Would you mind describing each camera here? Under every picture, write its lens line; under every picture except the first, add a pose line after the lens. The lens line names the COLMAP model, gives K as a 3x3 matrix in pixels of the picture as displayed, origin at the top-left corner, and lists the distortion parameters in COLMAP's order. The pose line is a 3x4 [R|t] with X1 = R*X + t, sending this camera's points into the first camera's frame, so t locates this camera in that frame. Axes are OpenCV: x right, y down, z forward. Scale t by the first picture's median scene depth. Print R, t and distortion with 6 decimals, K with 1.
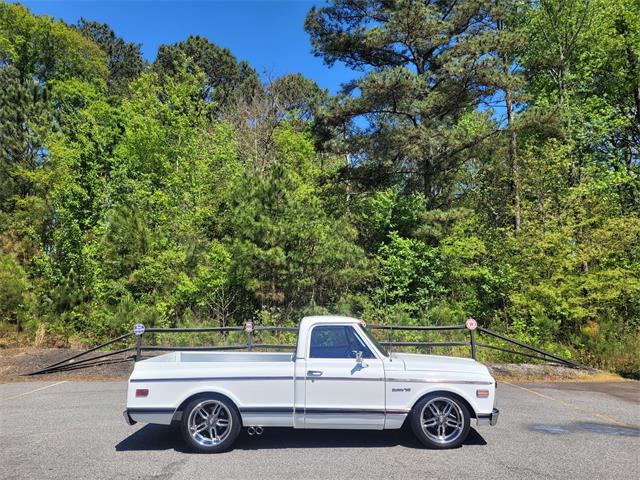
lens RADIAL K [[486.6, 0, 323.8], [0, 486.6, 235.6], [0, 0, 1]] dist [0.057892, -0.038145]
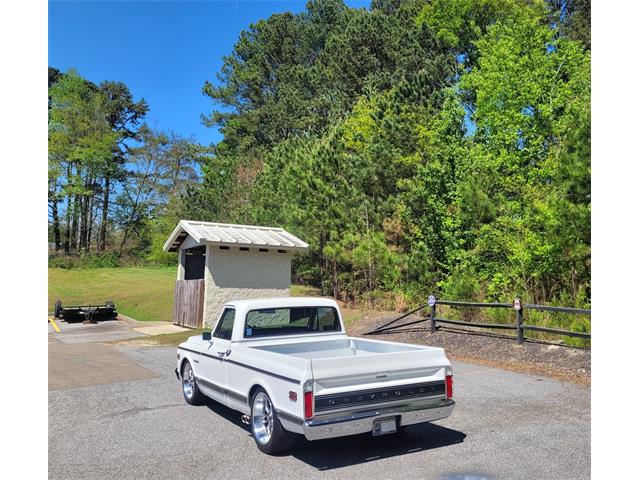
lens RADIAL K [[544.5, 0, 335.8], [0, 544.5, 223.0], [0, 0, 1]] dist [0.048814, -0.000177]
pose [[0.537748, -0.079847, -0.839316, 0.361417], [0.128468, 0.991641, -0.012029, 0.014766], [0.833261, -0.101357, 0.543510, 0.181758]]
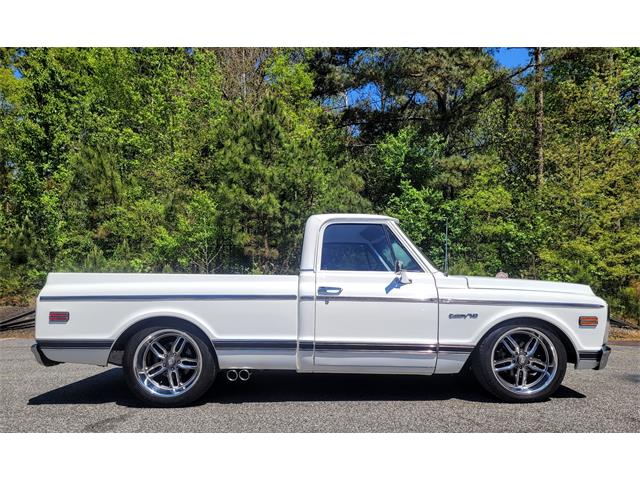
lens RADIAL K [[488.0, 0, 326.0], [0, 488.0, 278.3], [0, 0, 1]] dist [0.047200, -0.018869]
pose [[0.999857, 0.006418, 0.015668, -0.010201], [-0.008212, 0.993063, 0.117295, 0.062848], [-0.014807, -0.117407, 0.992973, 0.126570]]
